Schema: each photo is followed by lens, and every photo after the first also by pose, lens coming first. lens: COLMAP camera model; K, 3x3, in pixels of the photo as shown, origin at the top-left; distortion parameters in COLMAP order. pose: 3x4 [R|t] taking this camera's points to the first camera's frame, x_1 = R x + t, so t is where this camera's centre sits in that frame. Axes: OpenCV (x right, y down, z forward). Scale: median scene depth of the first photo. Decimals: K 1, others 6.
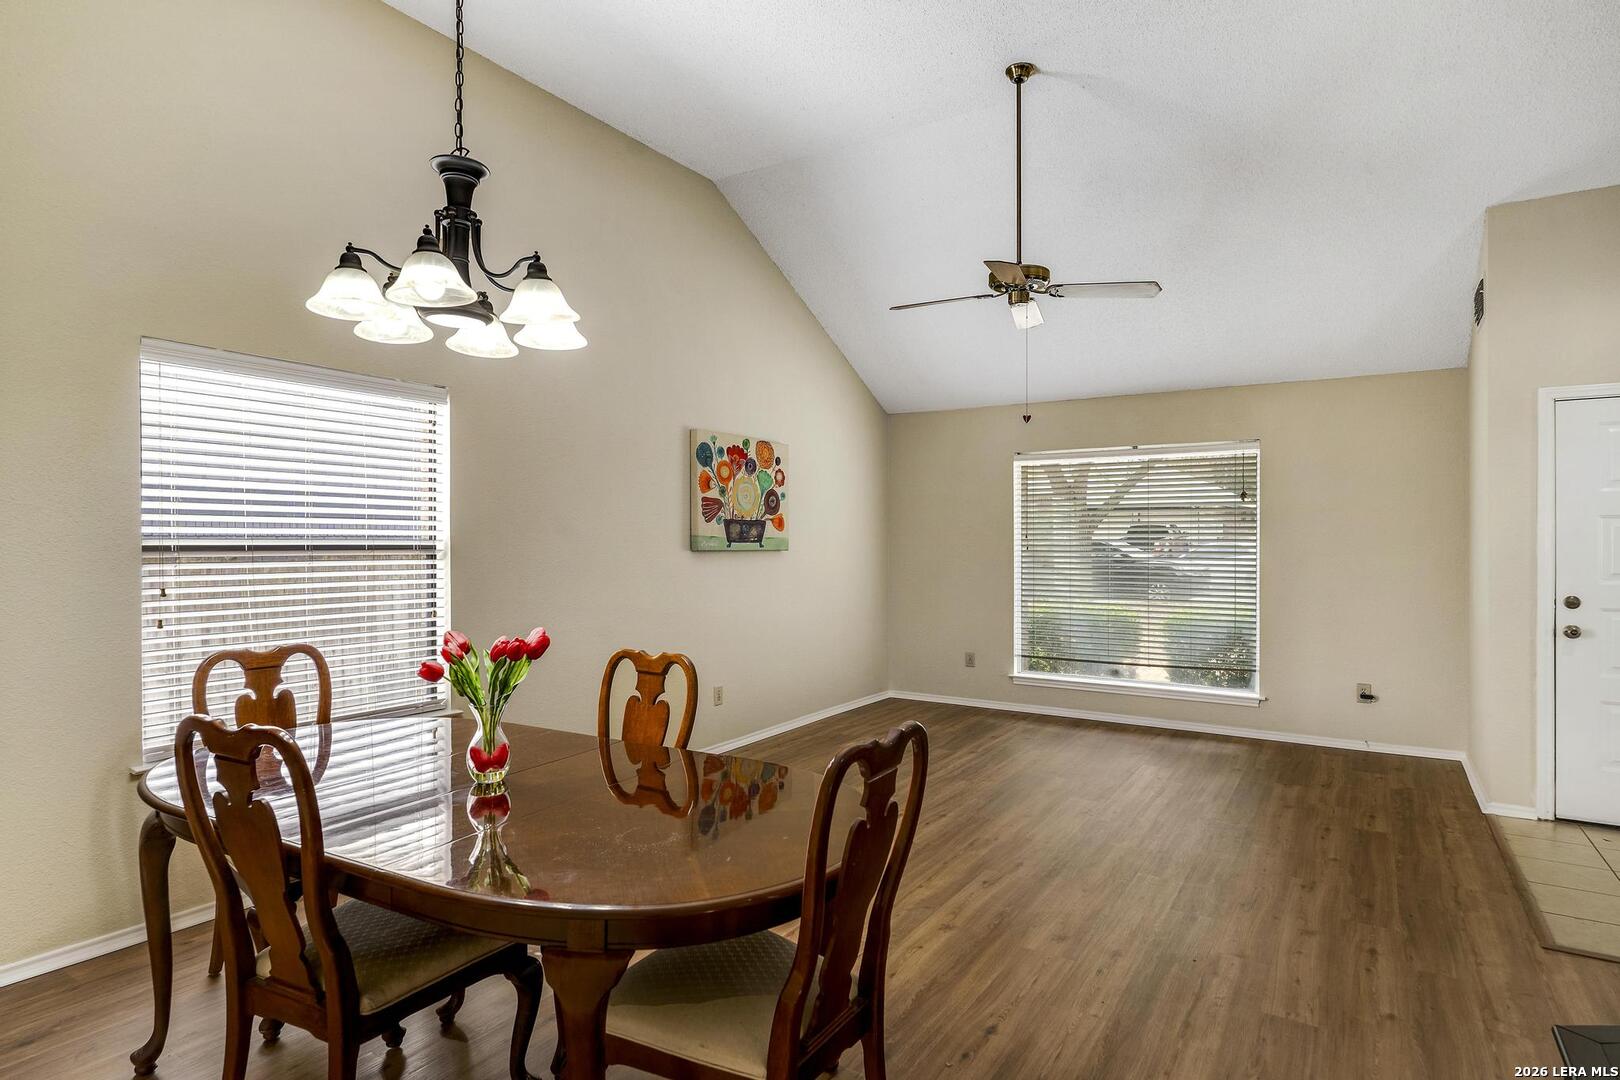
lens RADIAL K [[890.3, 0, 827.2], [0, 890.3, 533.0], [0, 0, 1]] dist [0.001196, 0.000974]
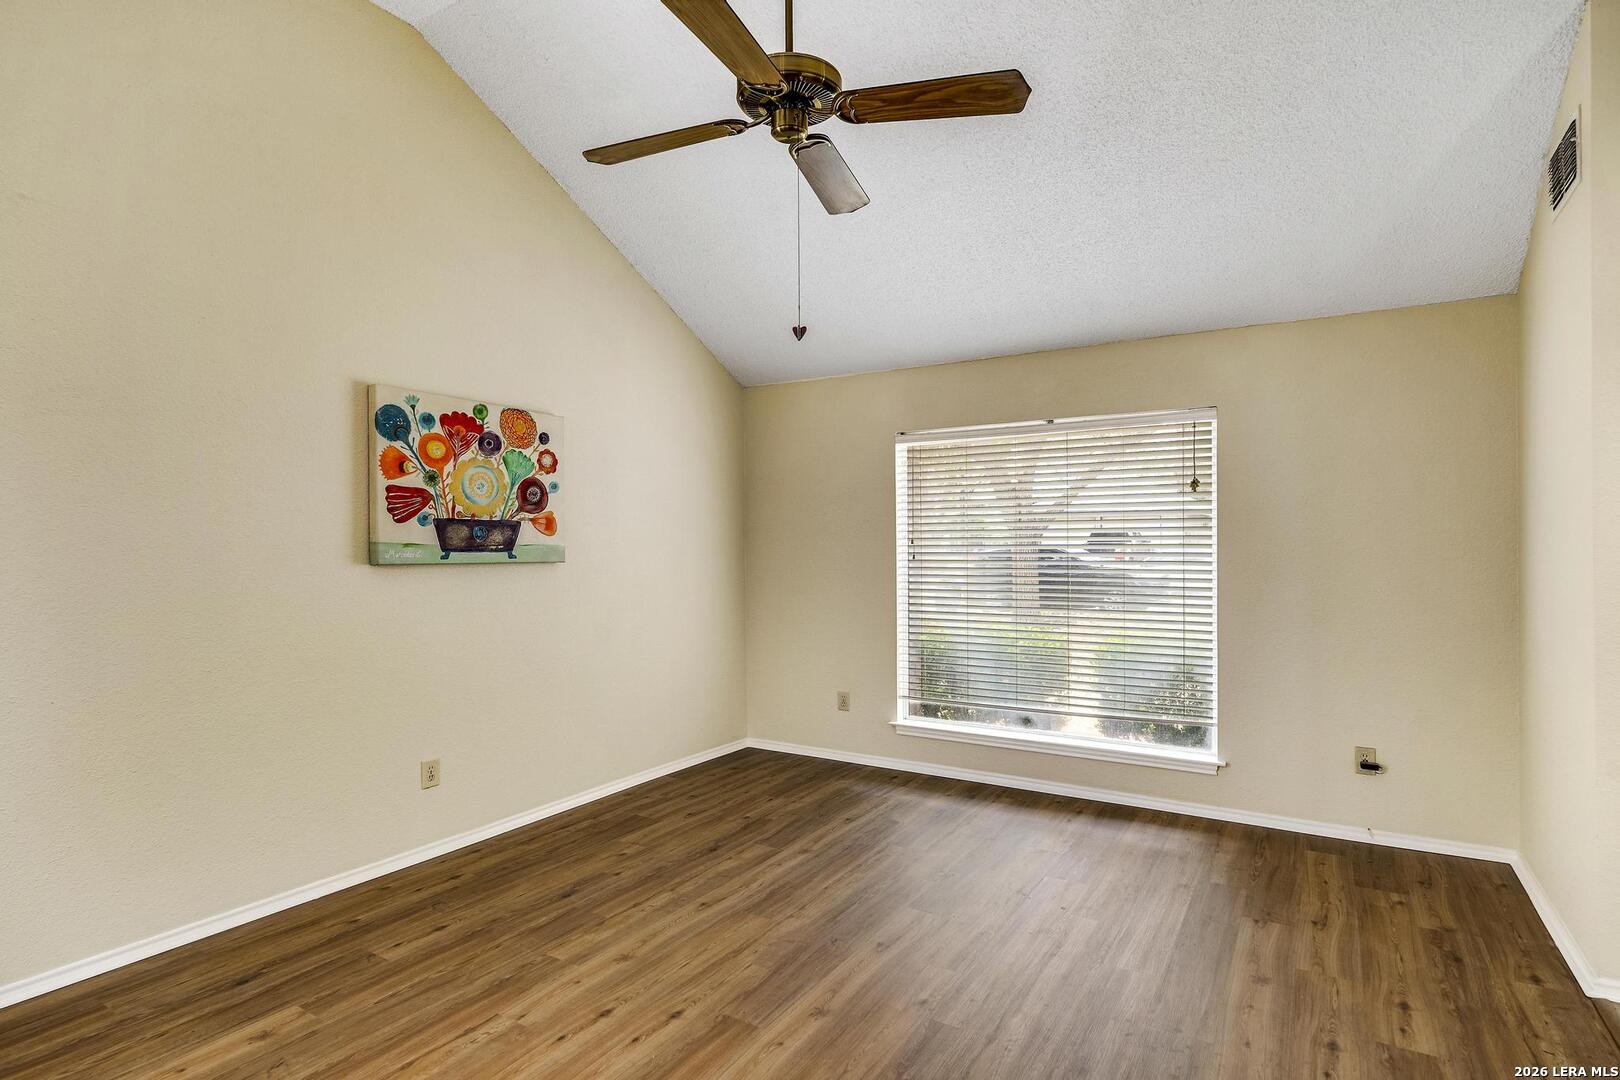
lens RADIAL K [[845.0, 0, 803.6], [0, 845.0, 543.8], [0, 0, 1]] dist [-0.001311, -0.000724]
pose [[0.999957, -0.005358, -0.007570, 0.169694], [0.005384, 0.999980, 0.003425, 0.003311], [0.007551, -0.003465, 0.999965, 0.341424]]
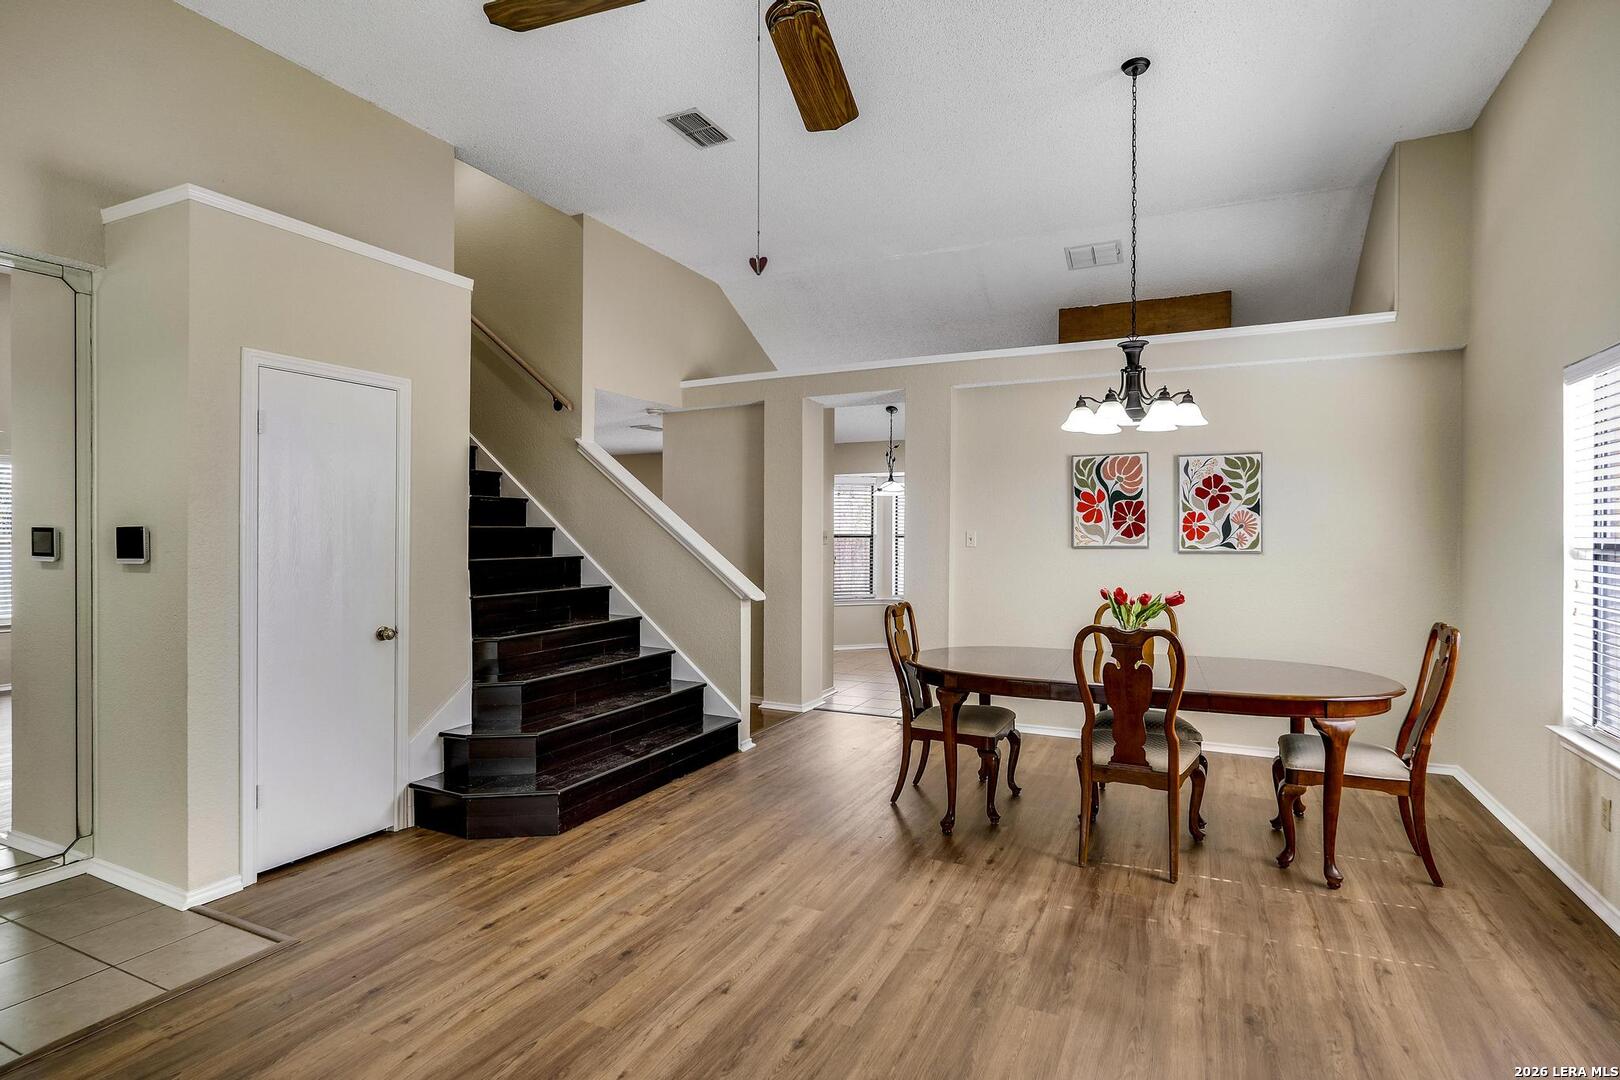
lens RADIAL K [[864.1, 0, 810.7], [0, 864.1, 535.3], [0, 0, 1]] dist [-0.060907, -0.000668]
pose [[-0.993800, -0.007585, -0.110926, 0.181959], [-0.007924, 0.999965, 0.002614, 0.004507], [0.110903, 0.003476, -0.993825, 1.045404]]
